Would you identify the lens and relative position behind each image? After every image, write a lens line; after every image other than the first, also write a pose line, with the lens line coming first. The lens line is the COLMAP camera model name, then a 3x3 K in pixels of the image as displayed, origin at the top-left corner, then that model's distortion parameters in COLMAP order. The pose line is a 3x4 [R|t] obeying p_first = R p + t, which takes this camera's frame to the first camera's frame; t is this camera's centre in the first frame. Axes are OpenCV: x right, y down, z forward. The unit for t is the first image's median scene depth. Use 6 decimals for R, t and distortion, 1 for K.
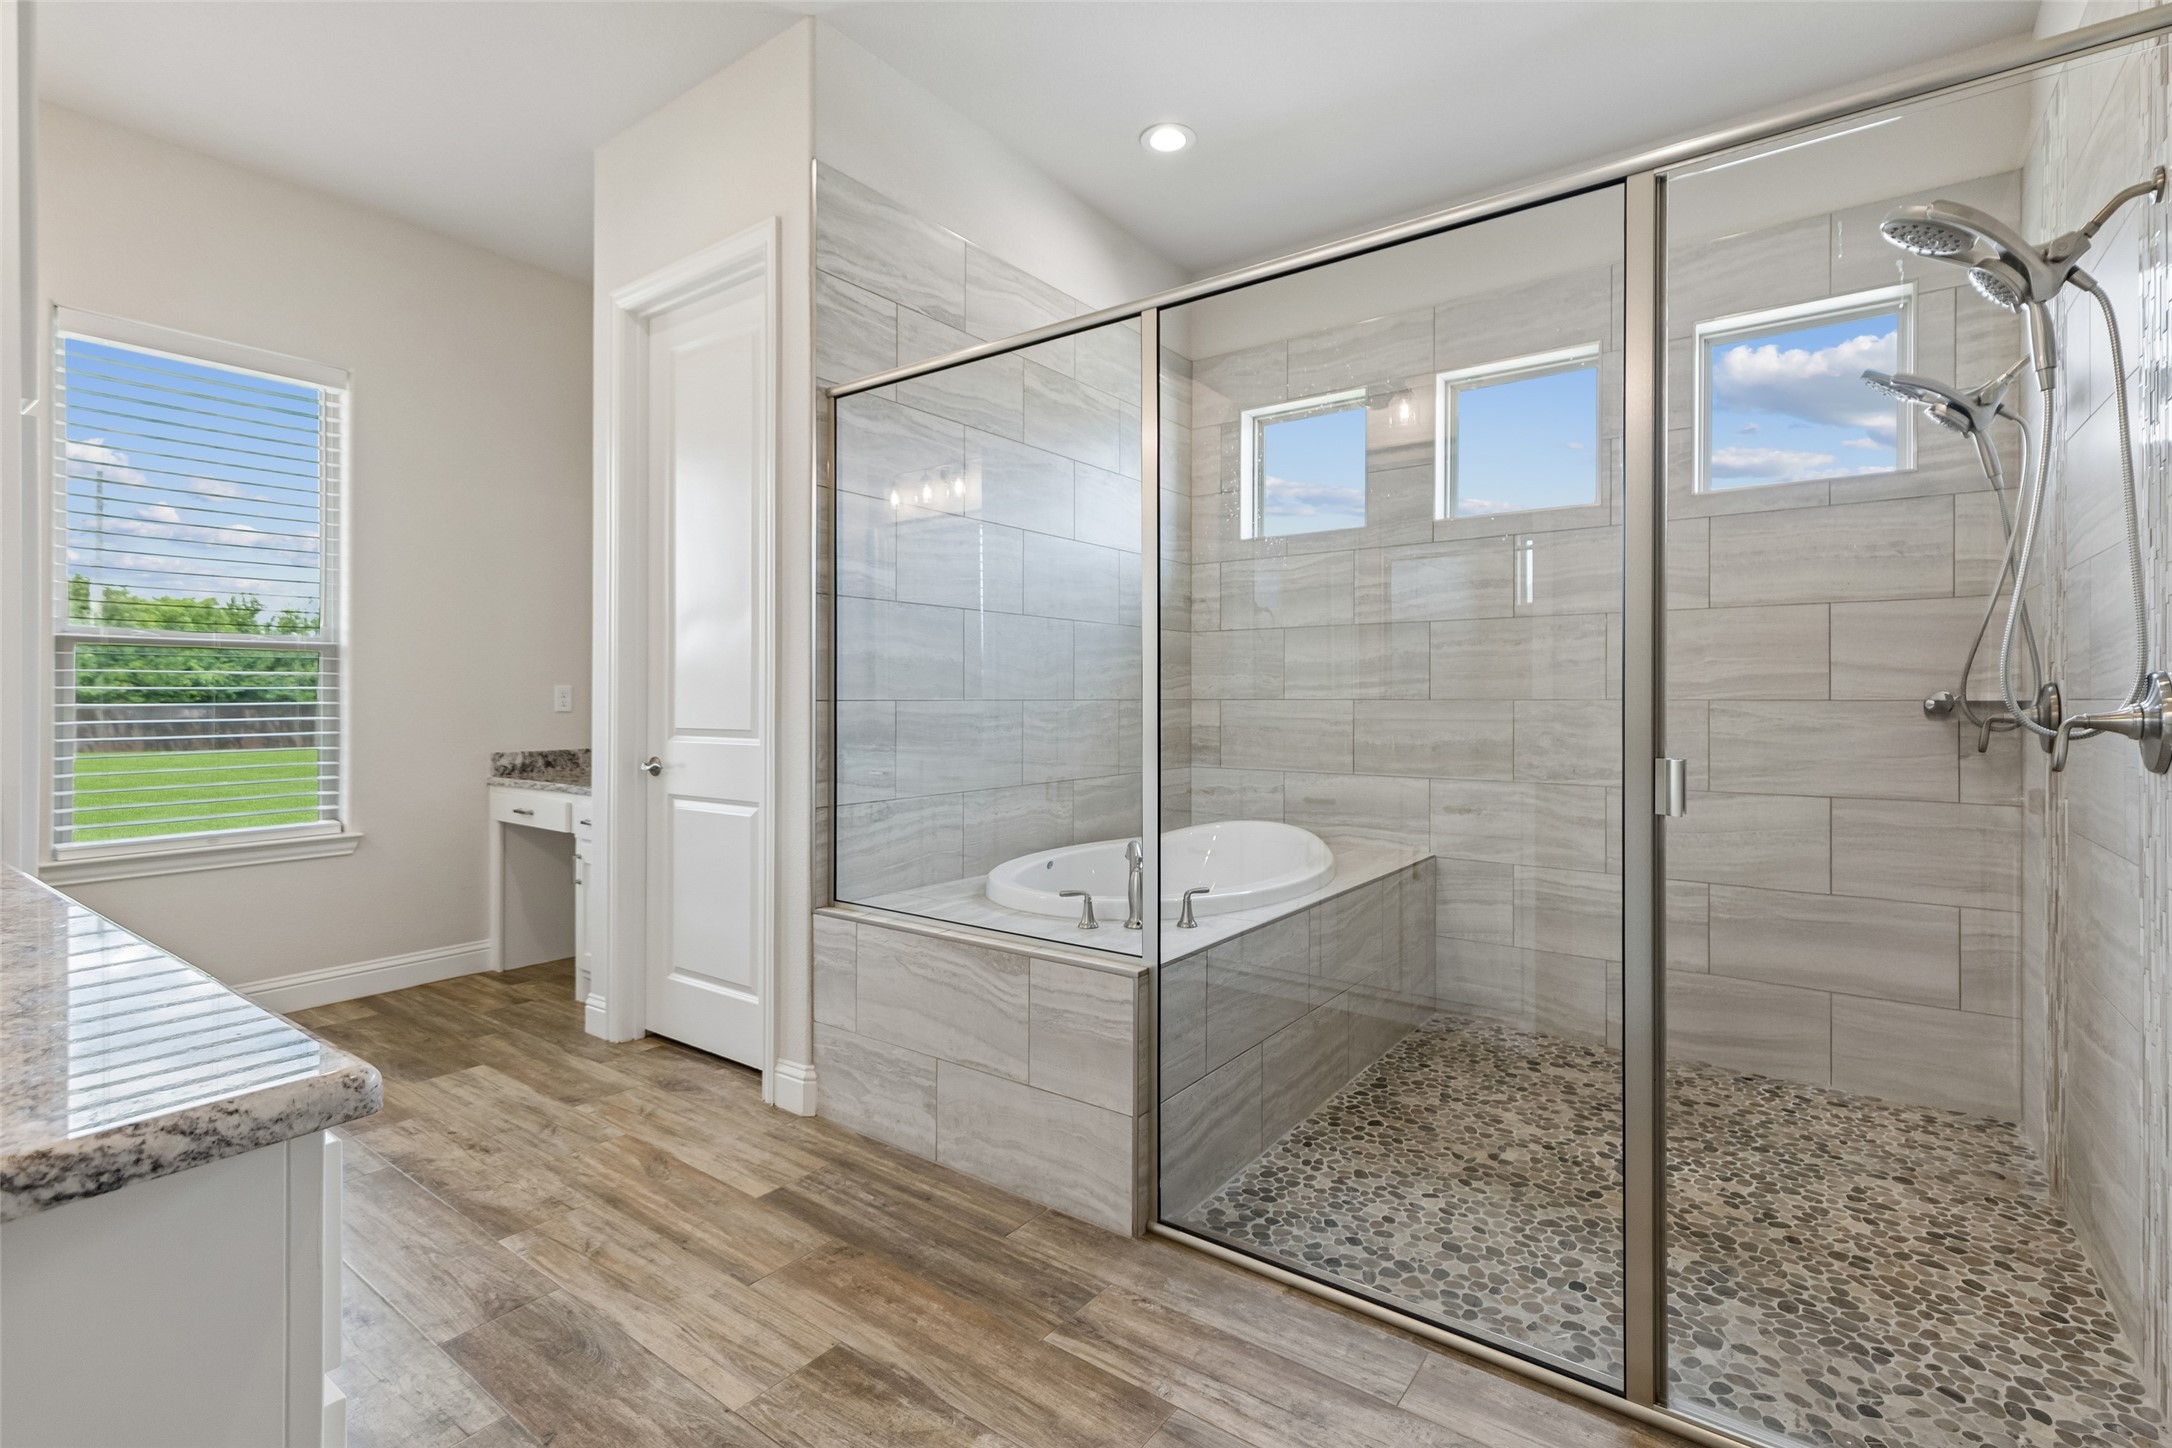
lens RADIAL K [[979.5, 0, 1085.3], [0, 979.5, 706.9], [0, 0, 1]] dist [-0.000666, -0.000366]
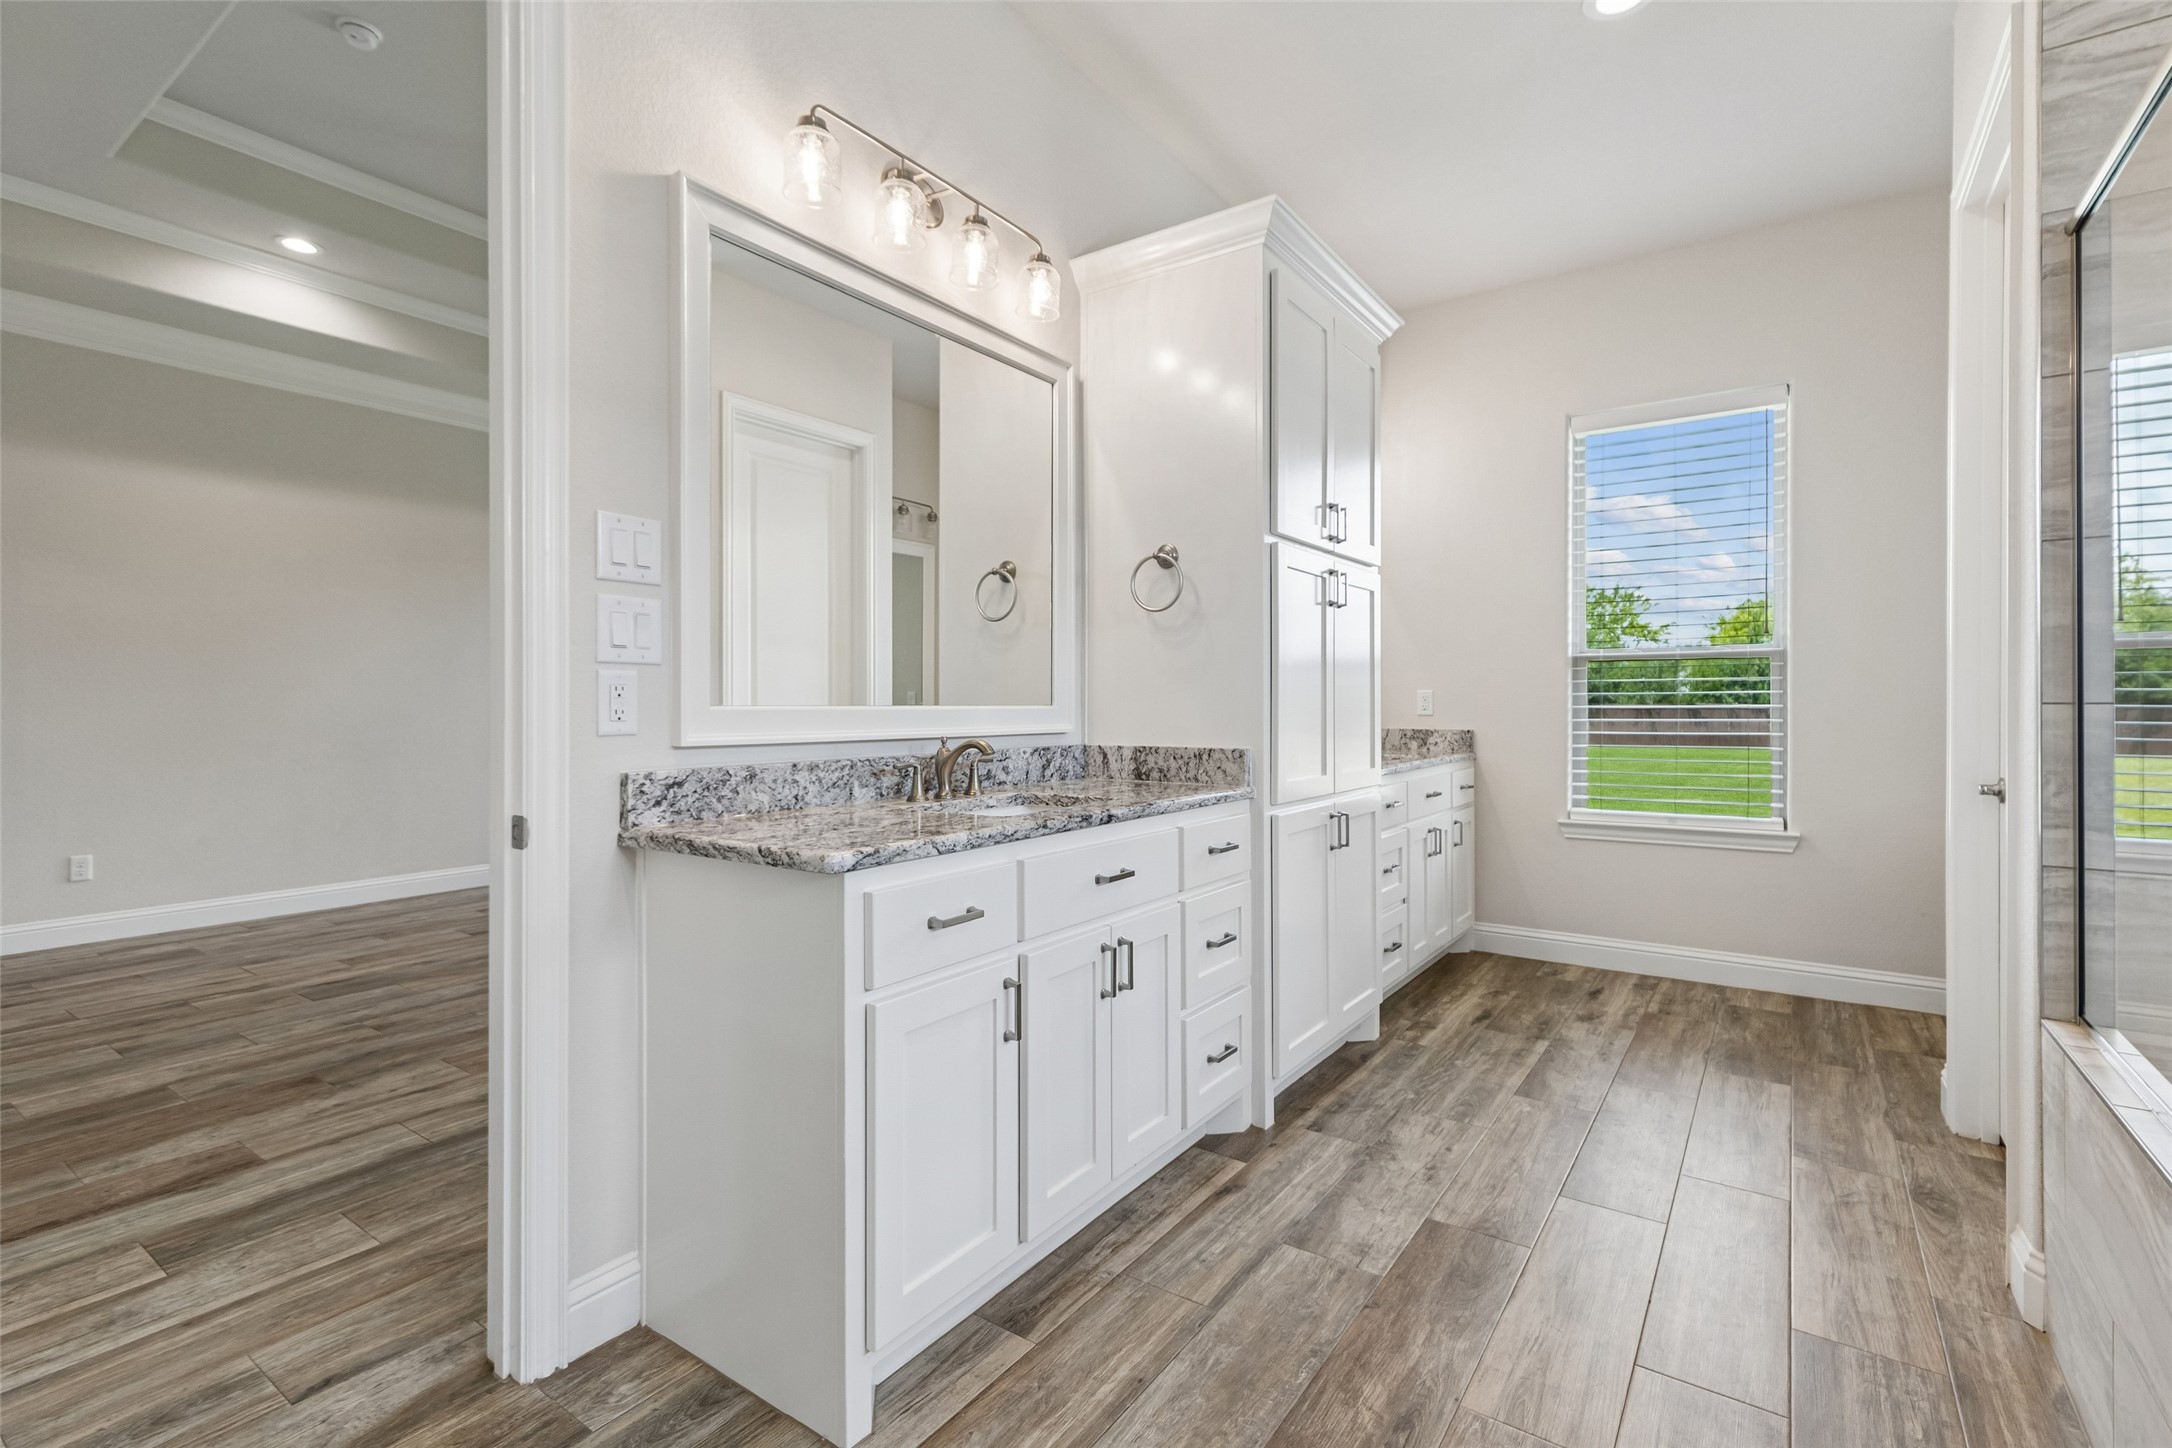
lens RADIAL K [[979.5, 0, 1084.9], [0, 979.5, 711.0], [0, 0, 1]] dist [-0.000666, -0.000366]
pose [[0.025178, 0.008014, -0.999651, 0.321918], [-0.005839, 0.999952, 0.007869, -0.002722], [0.999666, 0.005639, 0.025223, 0.292922]]
